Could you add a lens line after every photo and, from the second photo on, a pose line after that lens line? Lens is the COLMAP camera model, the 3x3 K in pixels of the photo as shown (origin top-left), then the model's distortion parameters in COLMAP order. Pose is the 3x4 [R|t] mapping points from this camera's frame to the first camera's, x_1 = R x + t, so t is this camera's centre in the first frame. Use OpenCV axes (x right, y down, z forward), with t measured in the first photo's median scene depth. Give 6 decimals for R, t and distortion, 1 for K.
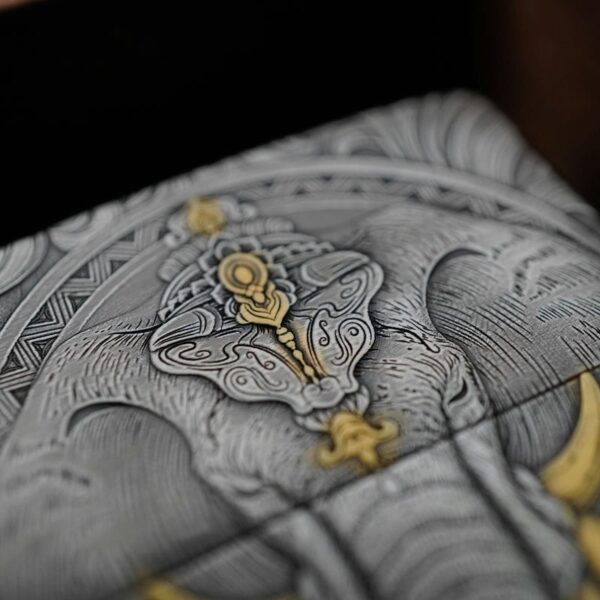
lens RADIAL K [[1131.8, 0, 306.1], [0, 1131.8, 328.4], [0, 0, 1]] dist [0.009099, 0.000000]
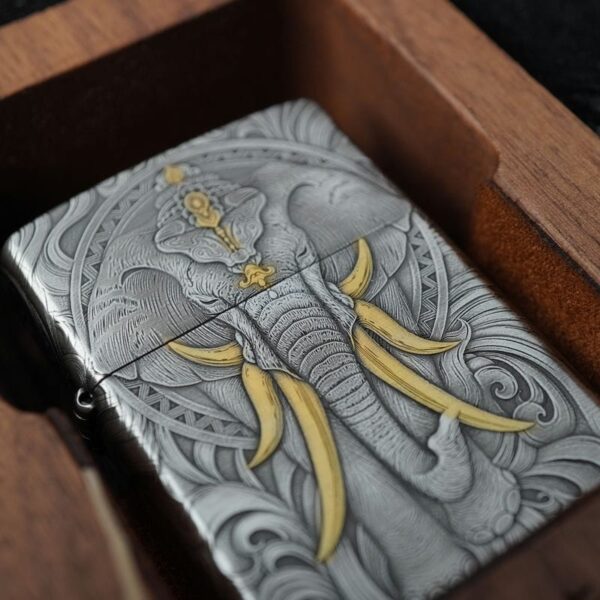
lens RADIAL K [[1131.8, 0, 303.0], [0, 1131.8, 303.2], [0, 0, 1]] dist [0.009099, 0.000000]
pose [[0.995469, -0.070564, 0.063739, -0.008088], [0.067120, 0.996247, 0.054652, 0.034972], [-0.067356, -0.050127, 0.996469, -1.100843]]
